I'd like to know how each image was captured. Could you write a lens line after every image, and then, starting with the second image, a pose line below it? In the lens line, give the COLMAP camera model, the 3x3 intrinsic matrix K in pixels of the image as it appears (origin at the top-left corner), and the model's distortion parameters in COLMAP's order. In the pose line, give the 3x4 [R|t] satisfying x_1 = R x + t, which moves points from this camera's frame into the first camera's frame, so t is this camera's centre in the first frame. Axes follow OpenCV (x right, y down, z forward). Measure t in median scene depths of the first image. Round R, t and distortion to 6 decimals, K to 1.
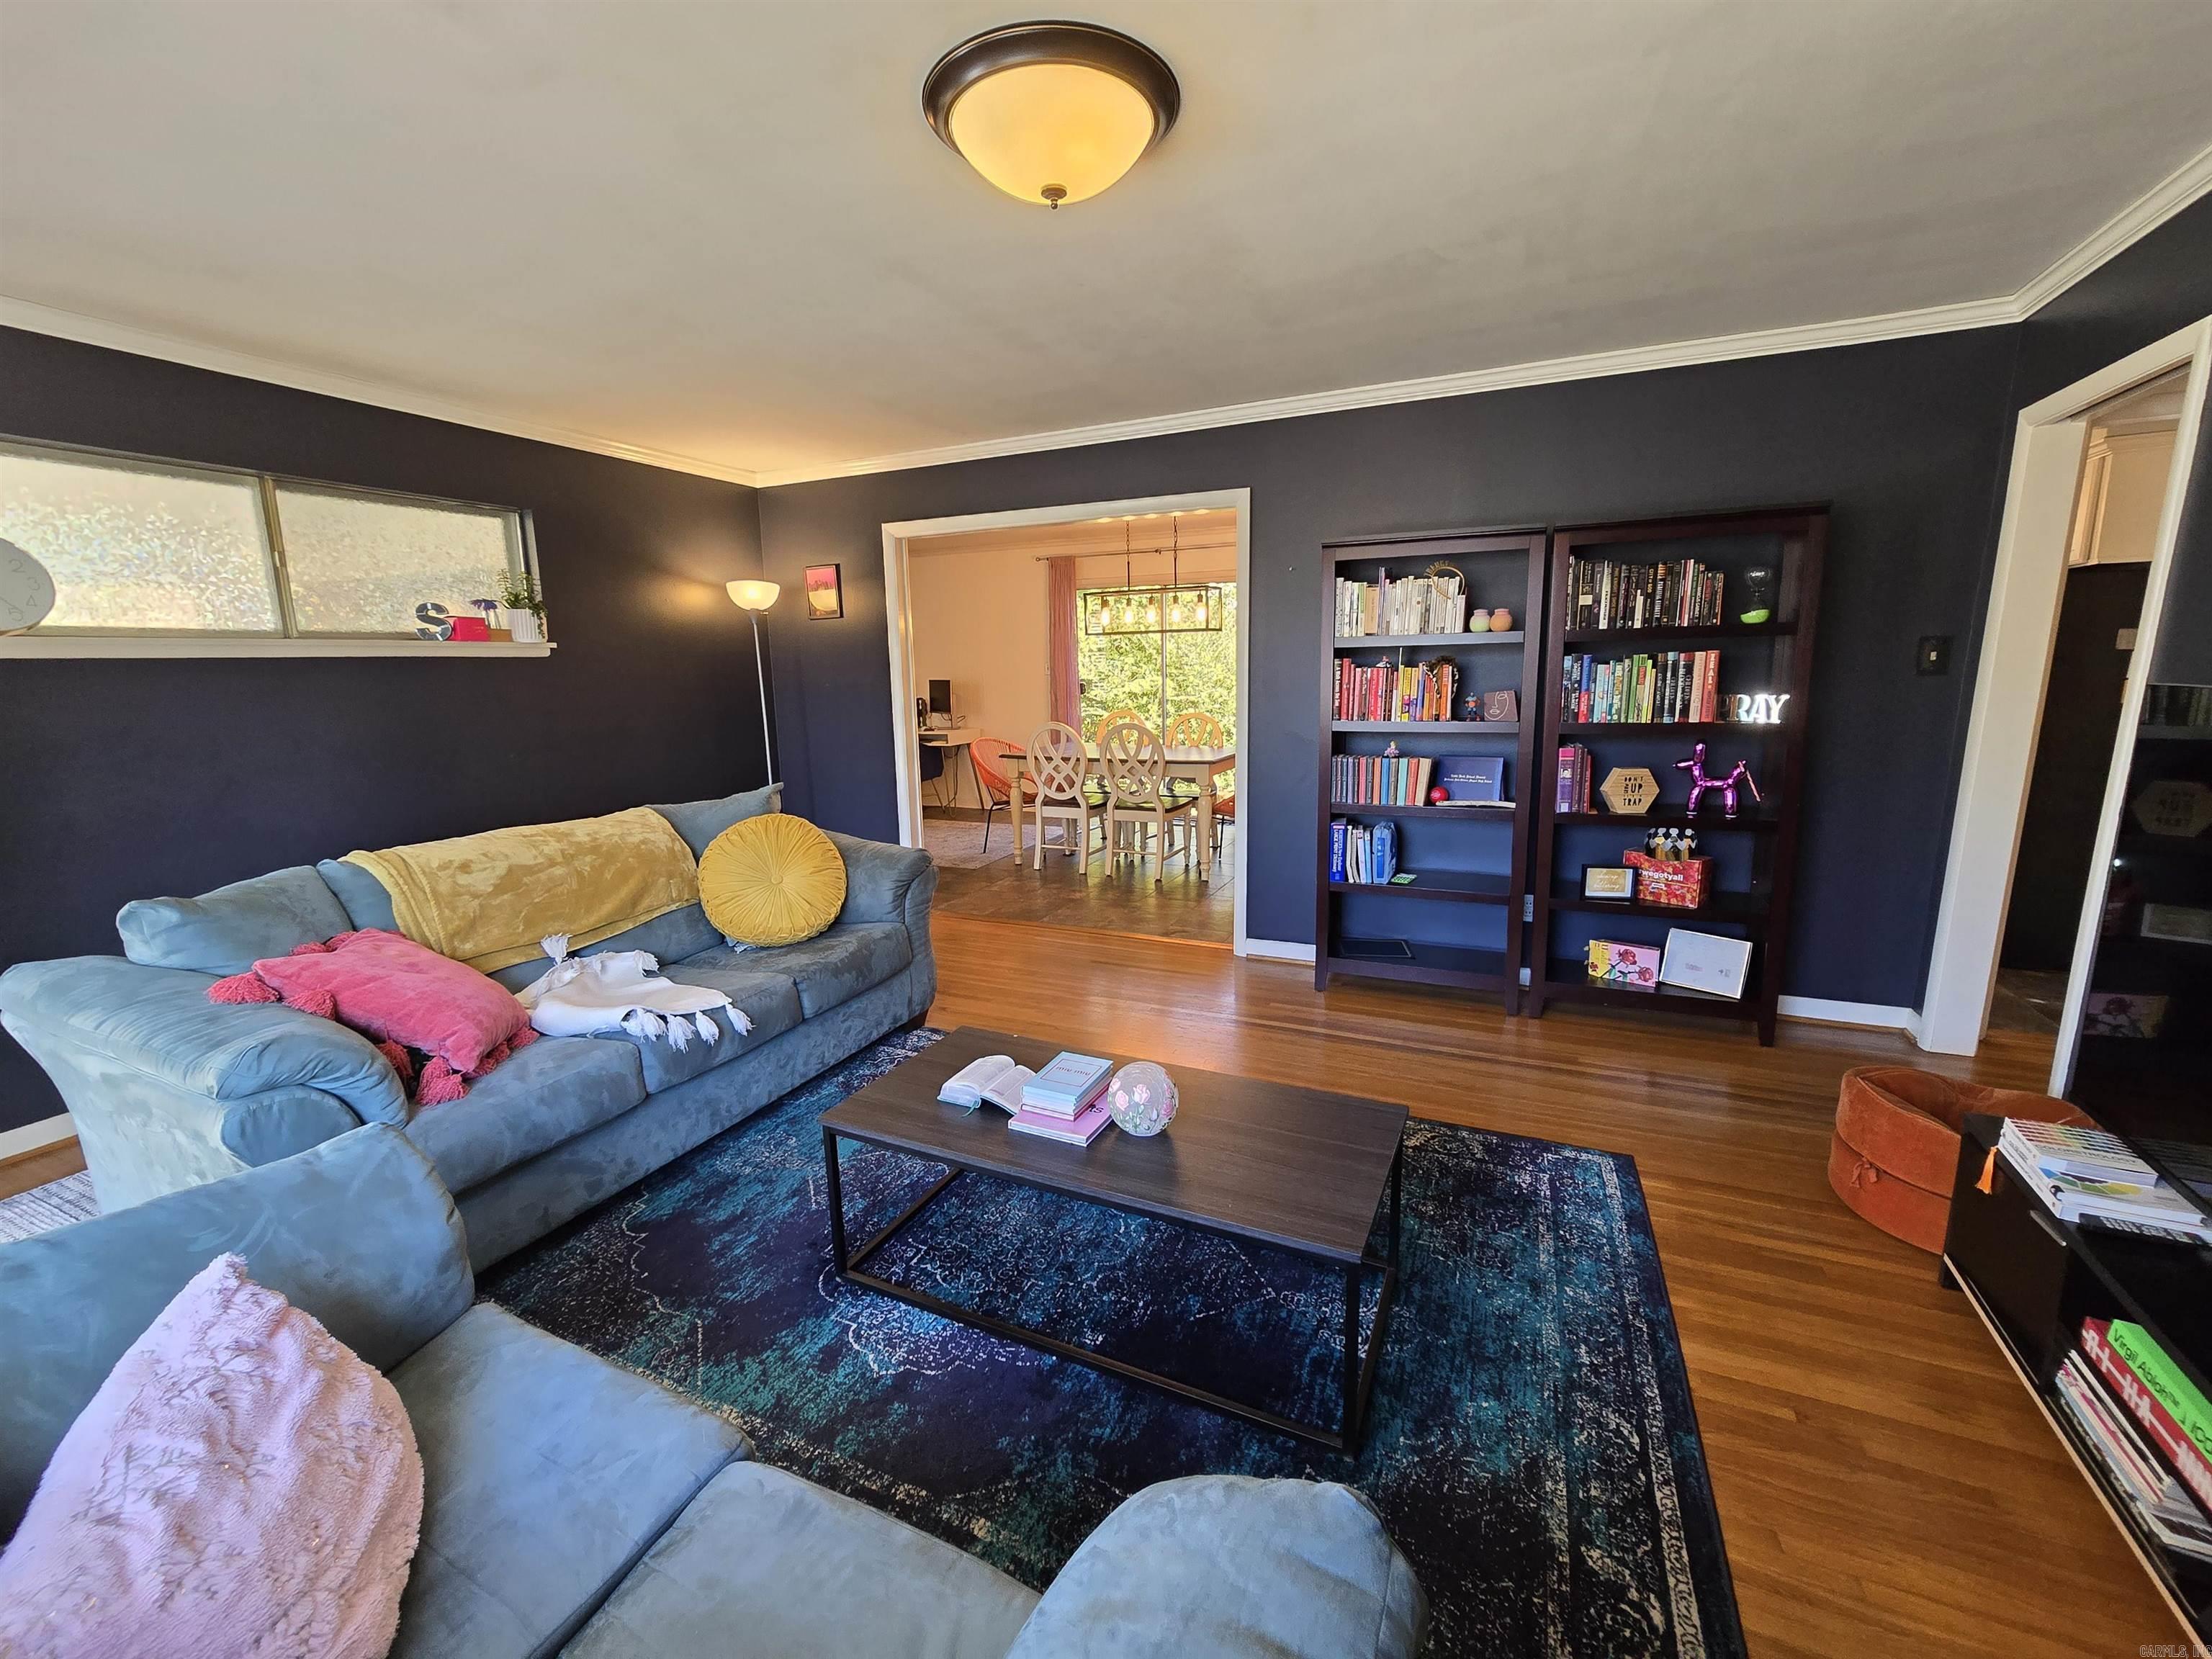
lens RADIAL K [[909.6, 0, 1087.8], [0, 909.6, 821.5], [0, 0, 1]] dist [-0.007162, 0.000515]
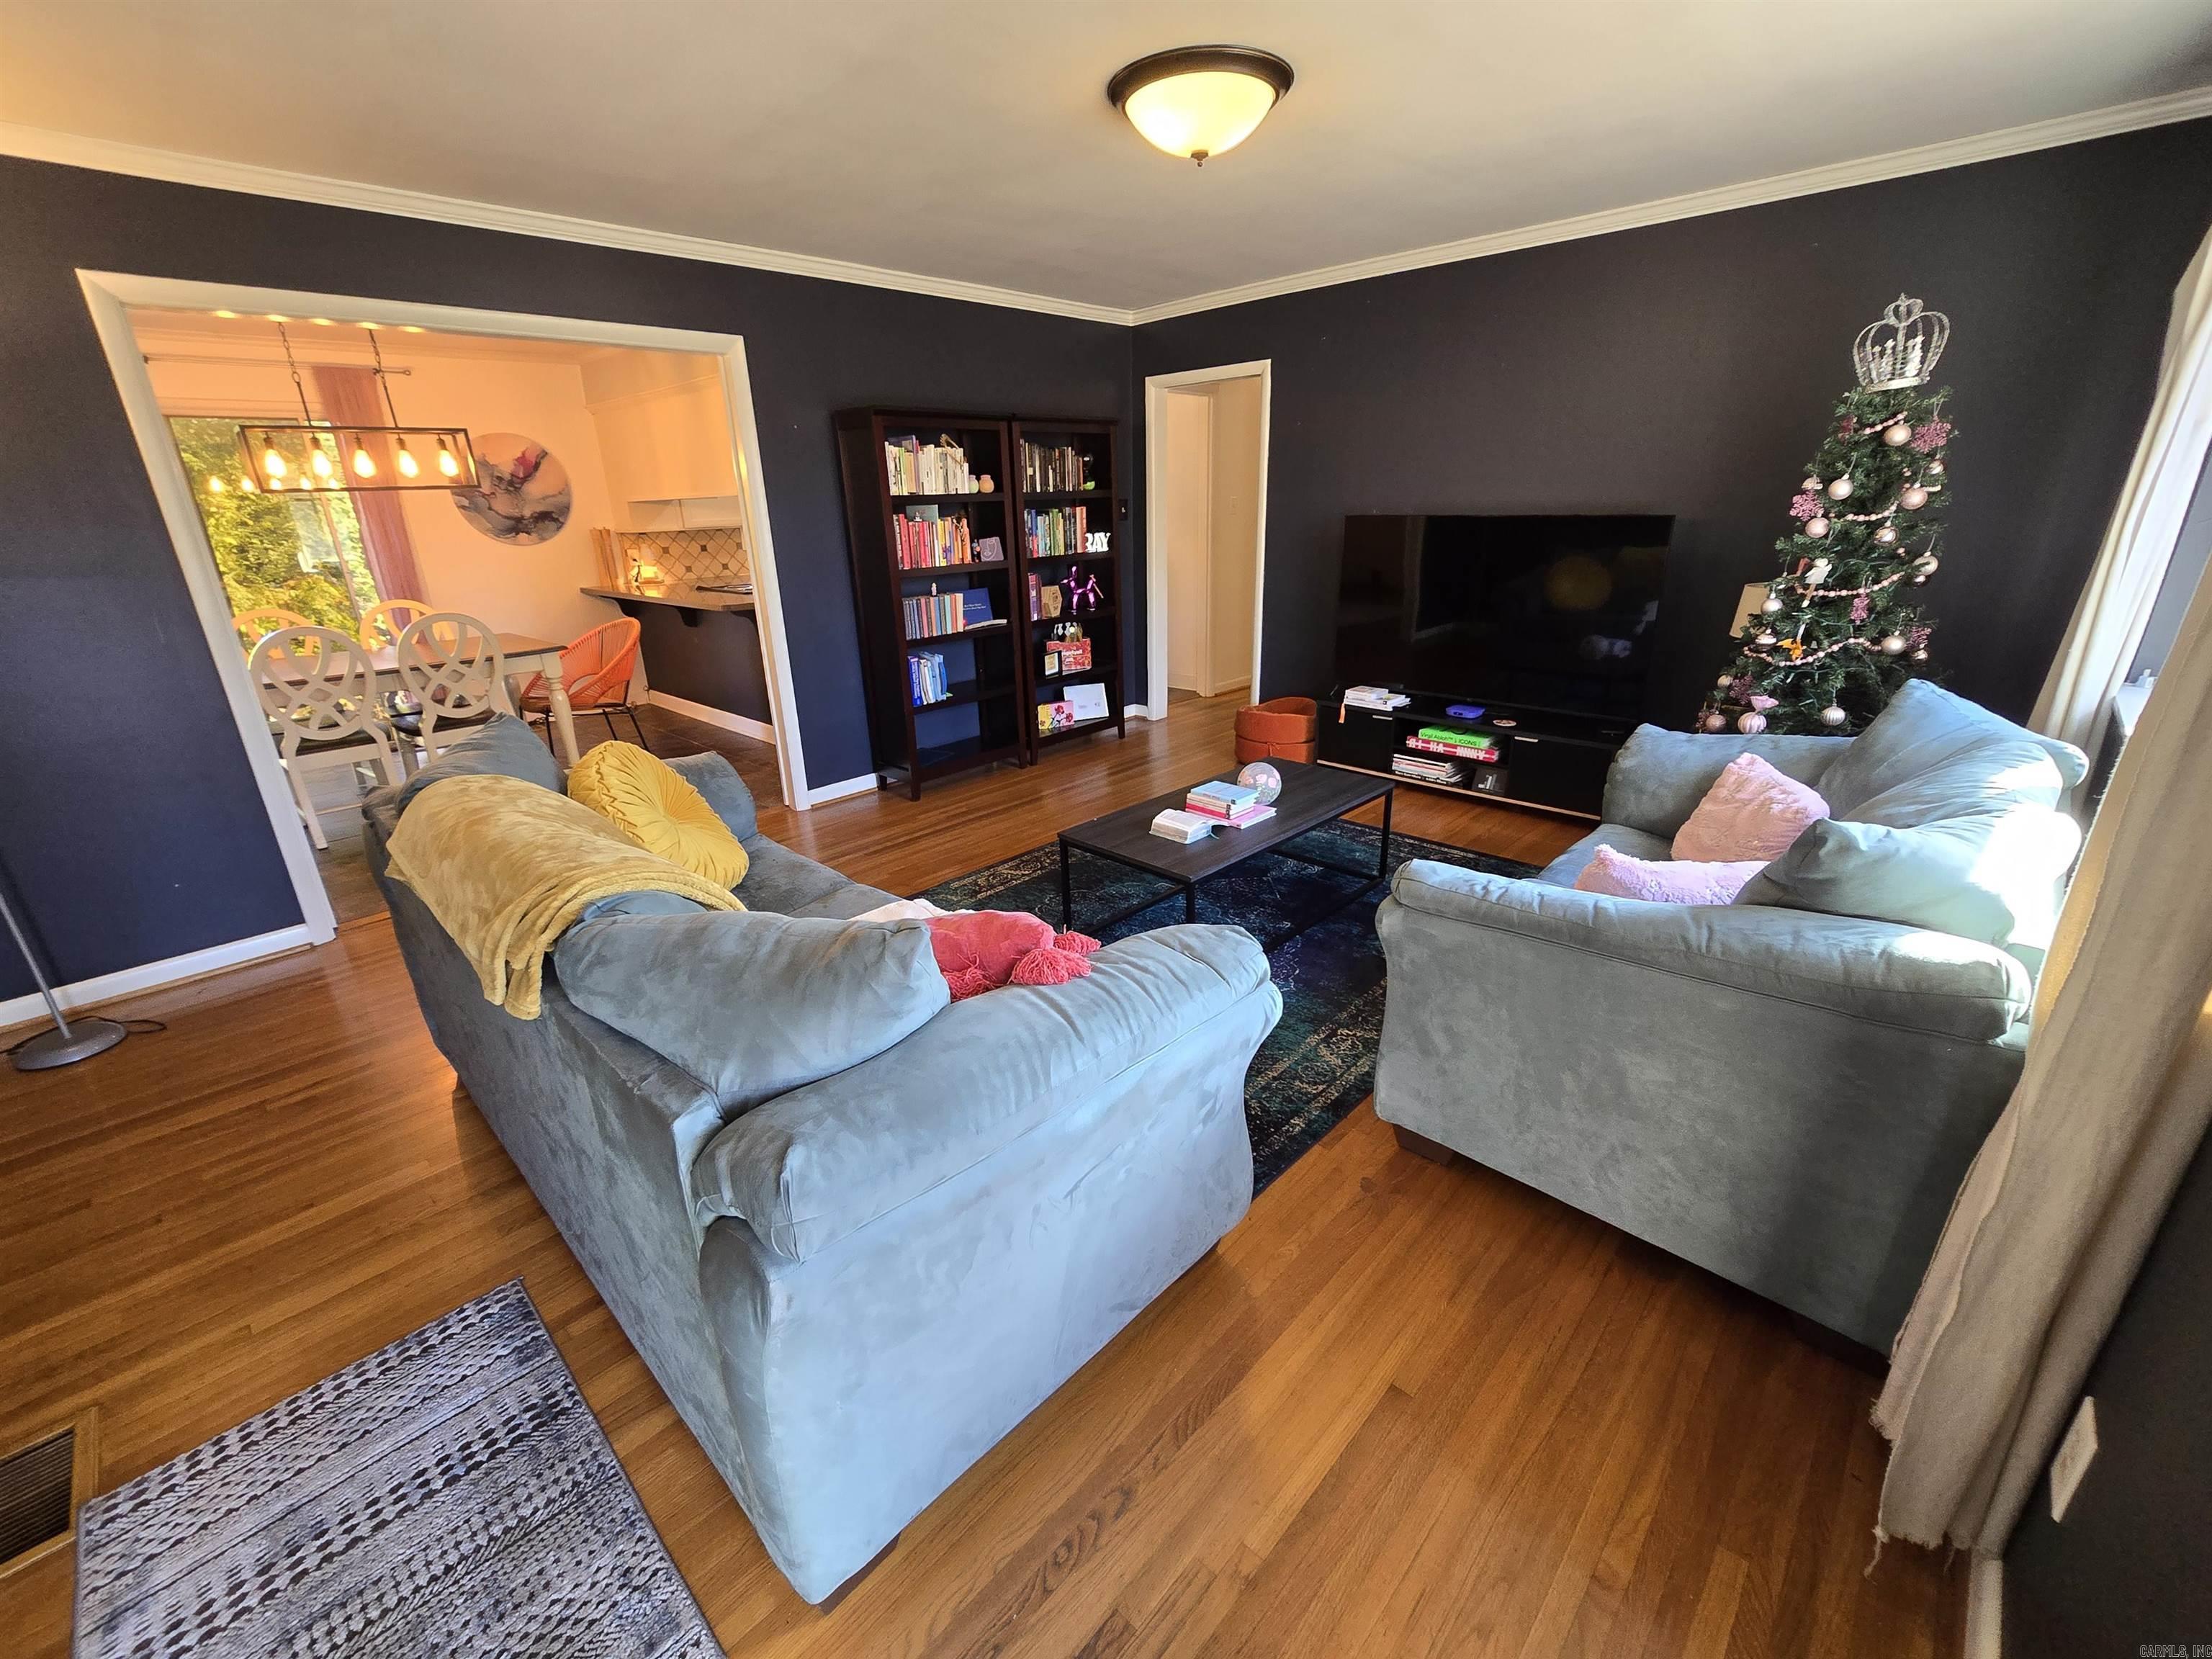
lens RADIAL K [[909.6, 0, 1082.5], [0, 909.6, 836.5], [0, 0, 1]] dist [-0.007162, 0.000515]
pose [[0.325064, -0.314494, 0.891867, -0.883626], [0.186202, 0.945908, 0.265683, -0.056135], [-0.927179, 0.079704, 0.366040, 0.409301]]
